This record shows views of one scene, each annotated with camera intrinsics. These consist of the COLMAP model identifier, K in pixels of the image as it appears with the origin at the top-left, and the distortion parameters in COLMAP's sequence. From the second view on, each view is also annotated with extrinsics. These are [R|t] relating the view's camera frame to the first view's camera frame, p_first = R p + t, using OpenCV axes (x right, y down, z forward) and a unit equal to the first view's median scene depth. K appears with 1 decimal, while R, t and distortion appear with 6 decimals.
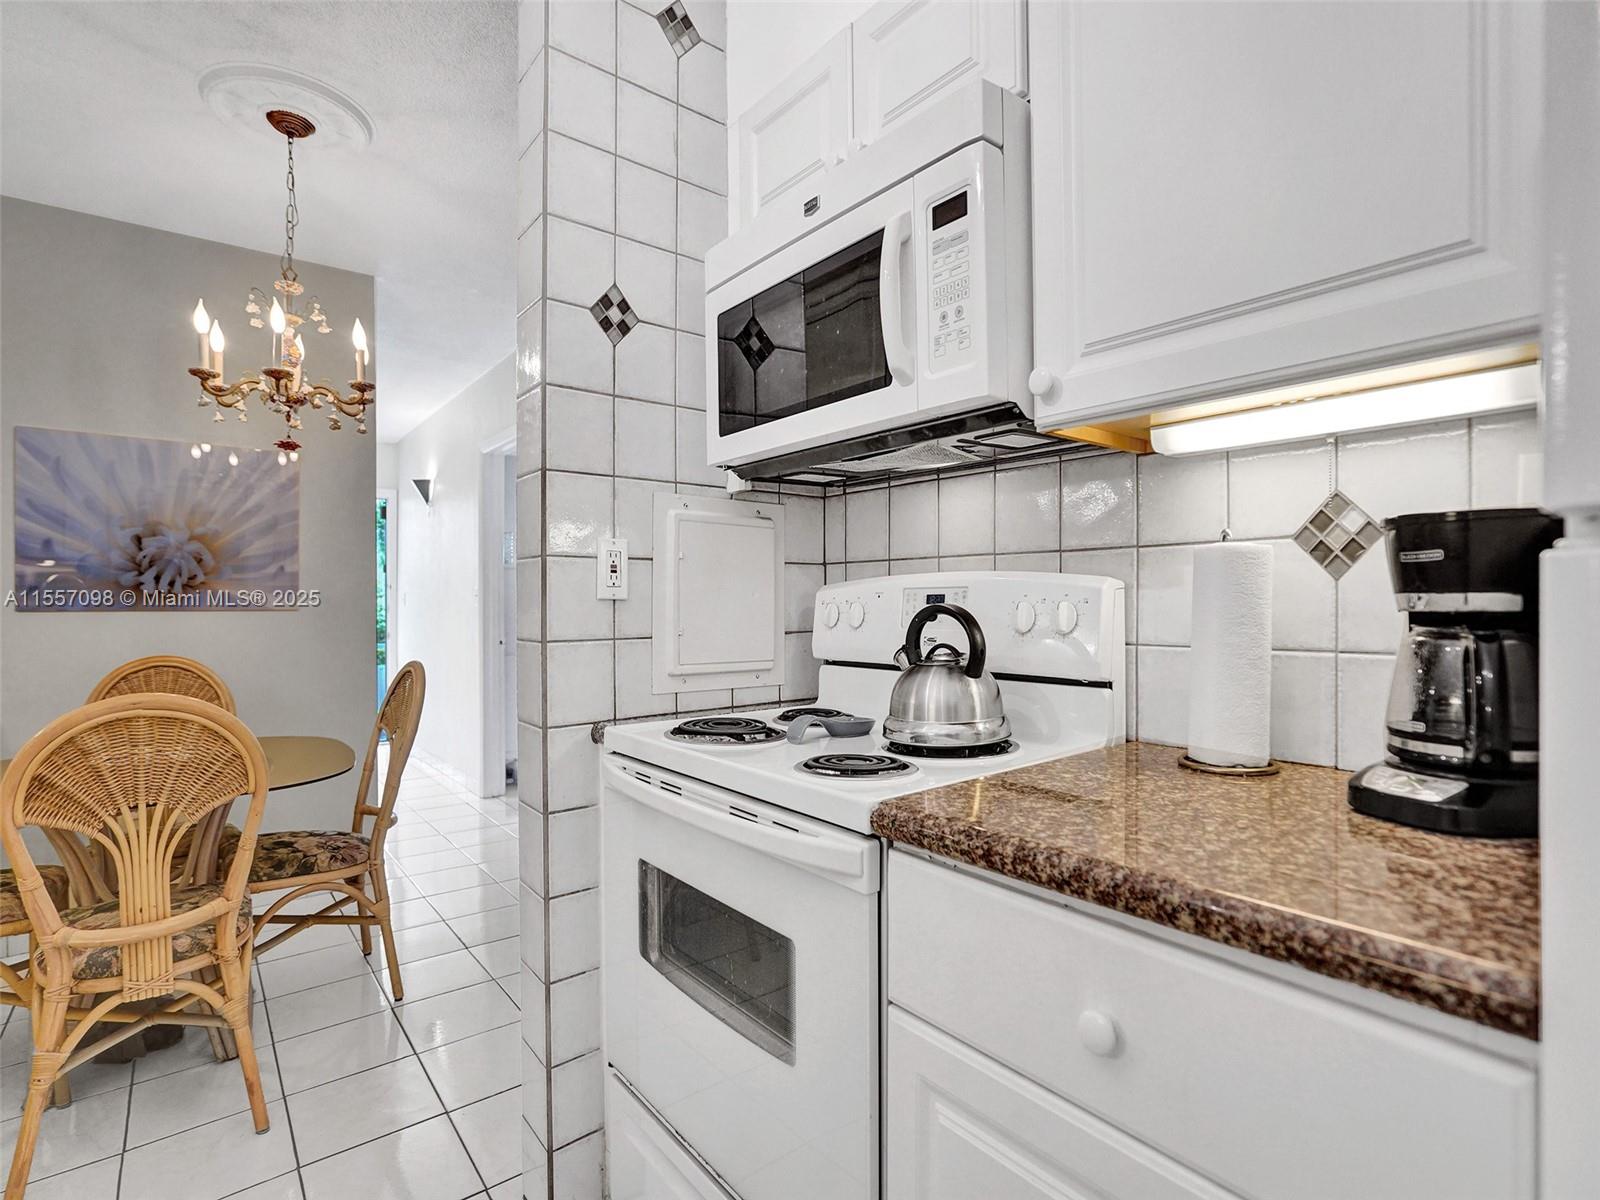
lens RADIAL K [[813.5, 0, 804.5], [0, 813.5, 607.8], [0, 0, 1]] dist [-0.050723, 0.028342]
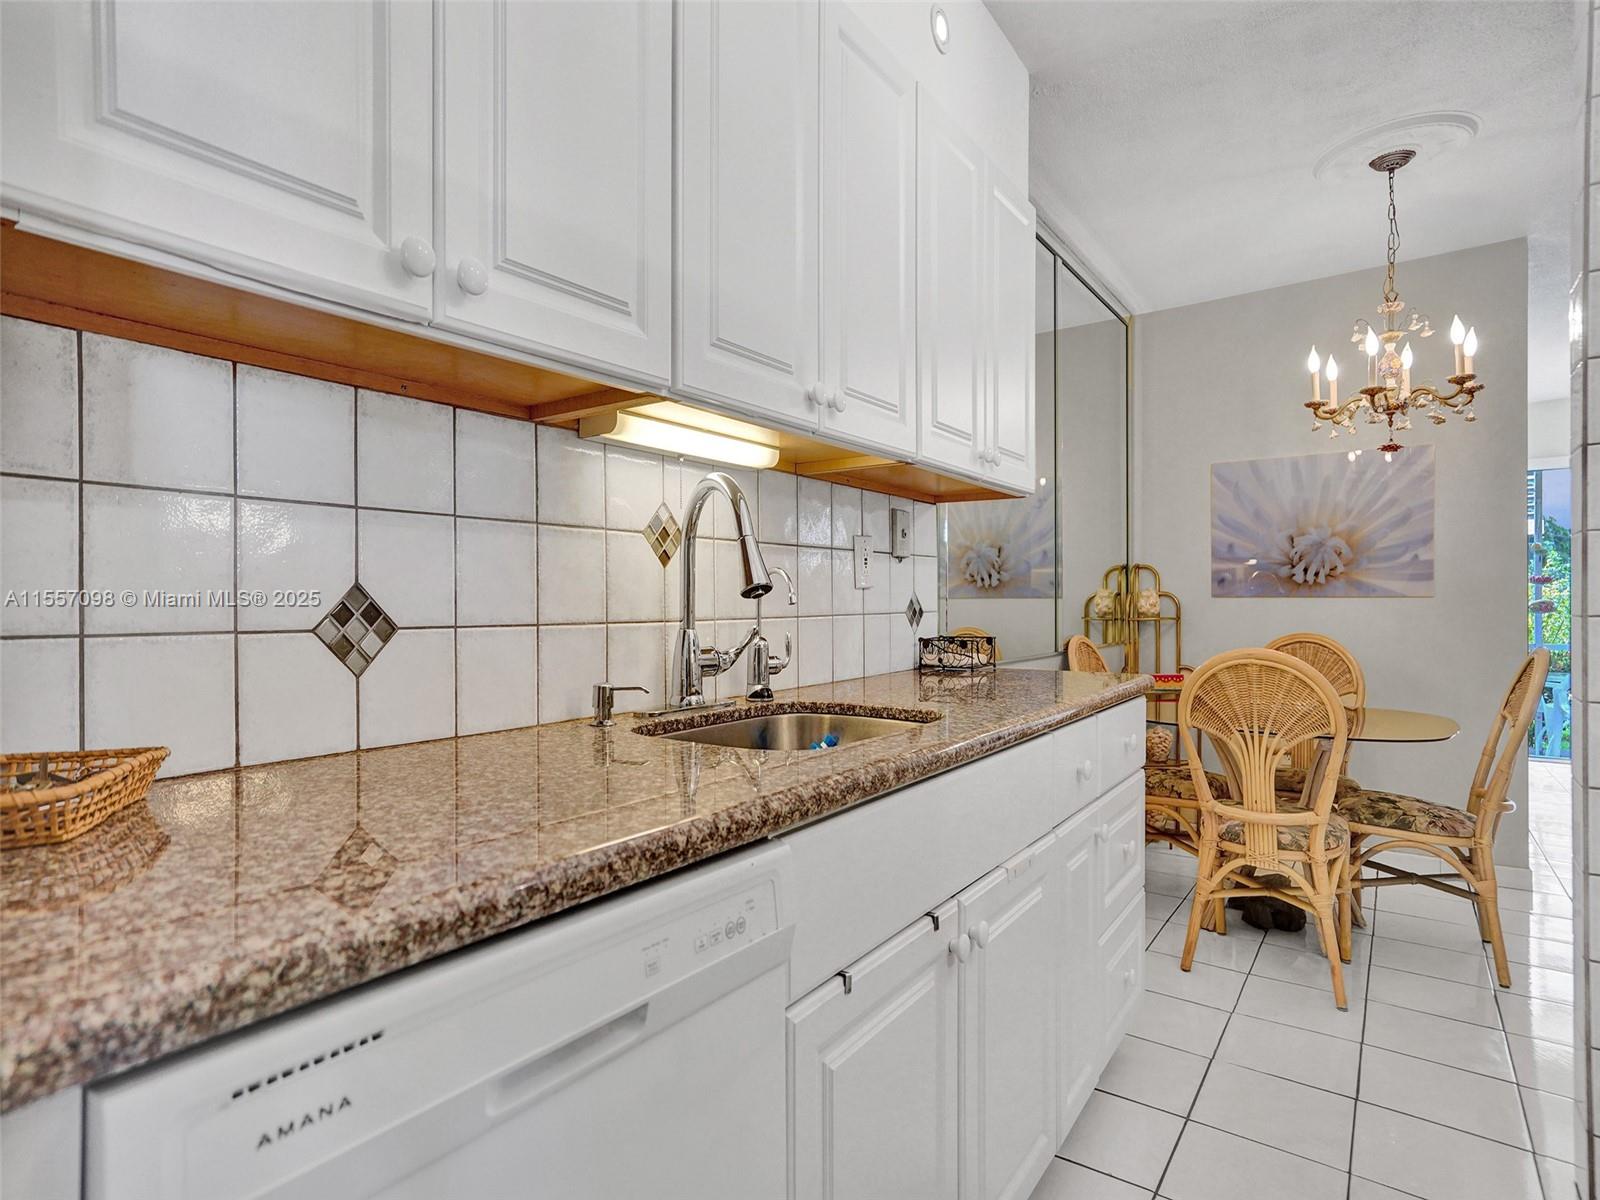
lens RADIAL K [[813.6, 0, 800.0], [0, 813.6, 600.0], [0, 0, 1]] dist [-0.001583, 0.000208]
pose [[0.290415, 0.000623, -0.956901, 0.212914], [-0.002246, 0.999997, -0.000031, 0.014490], [0.956898, 0.002158, 0.290415, -0.134617]]
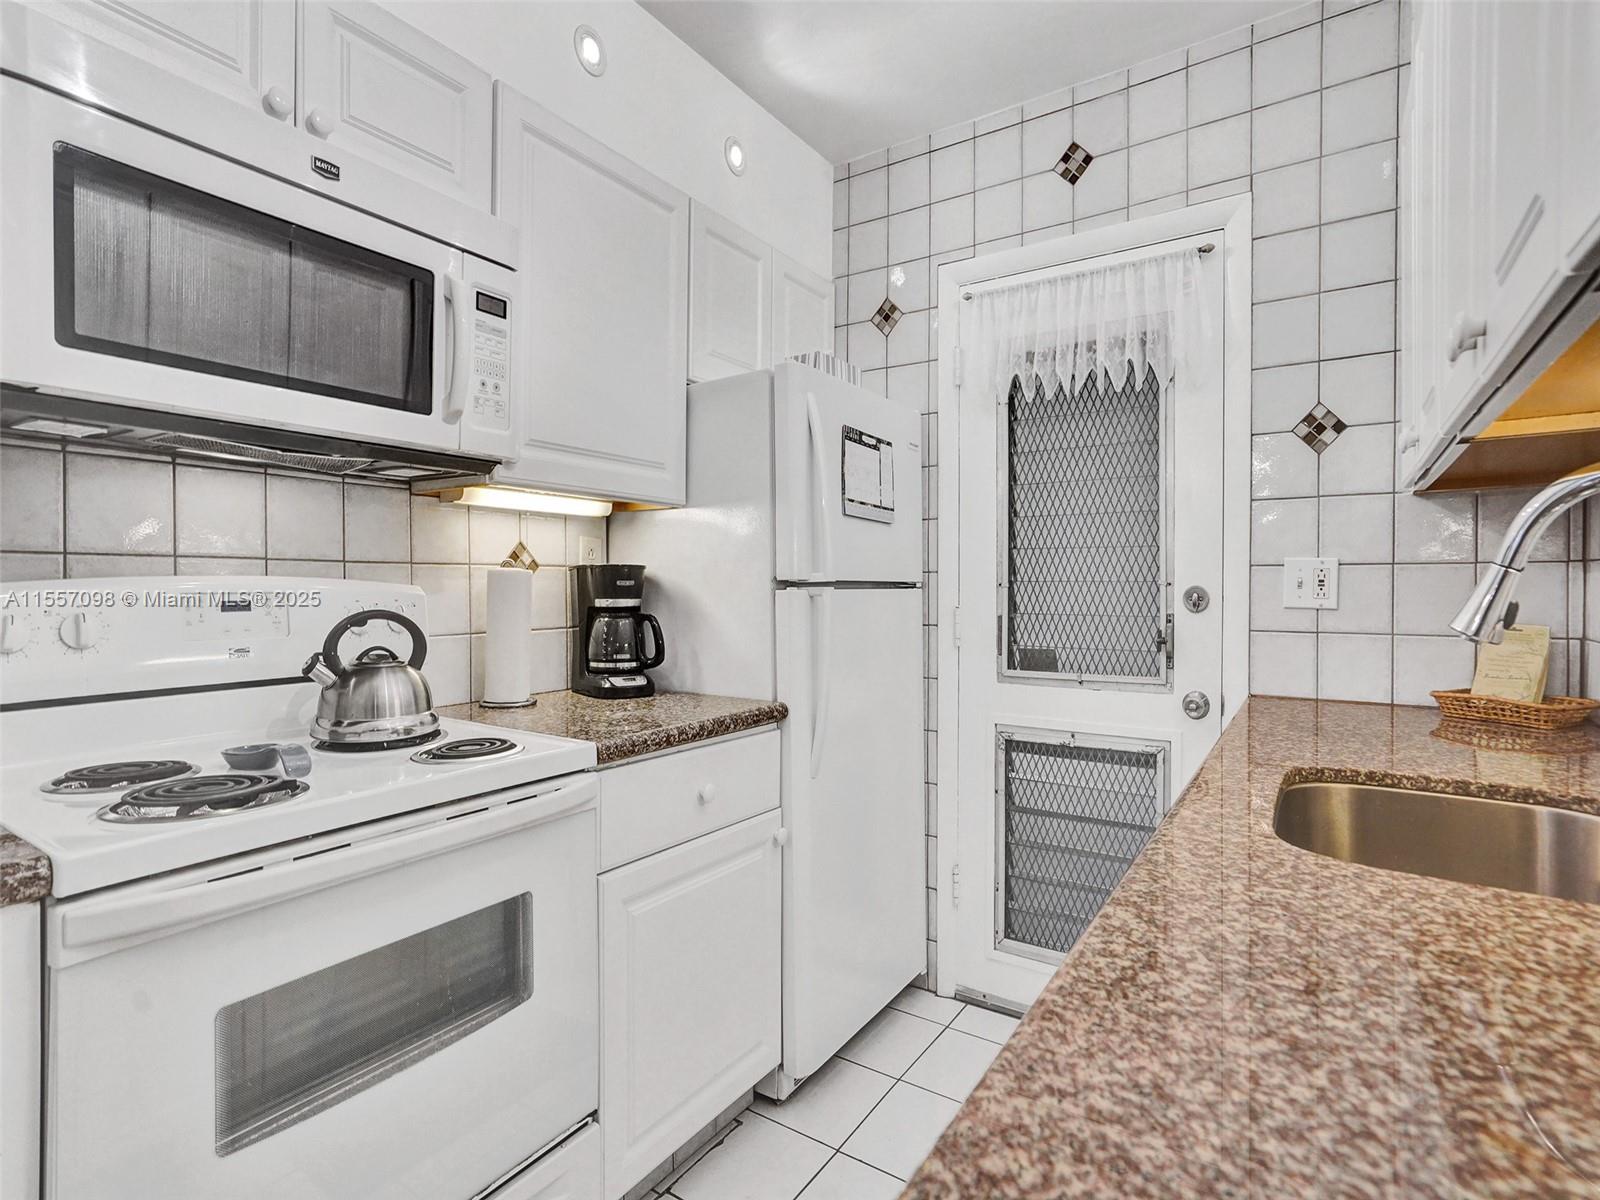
lens RADIAL K [[763.6, 0, 795.5], [0, 763.6, 612.0], [0, 0, 1]] dist [-0.049459, 0.016732]
pose [[-0.306955, -0.025386, 0.951385, -0.488495], [0.007074, 0.999556, 0.028954, -0.013917], [-0.951698, 0.015618, -0.306640, 0.393599]]
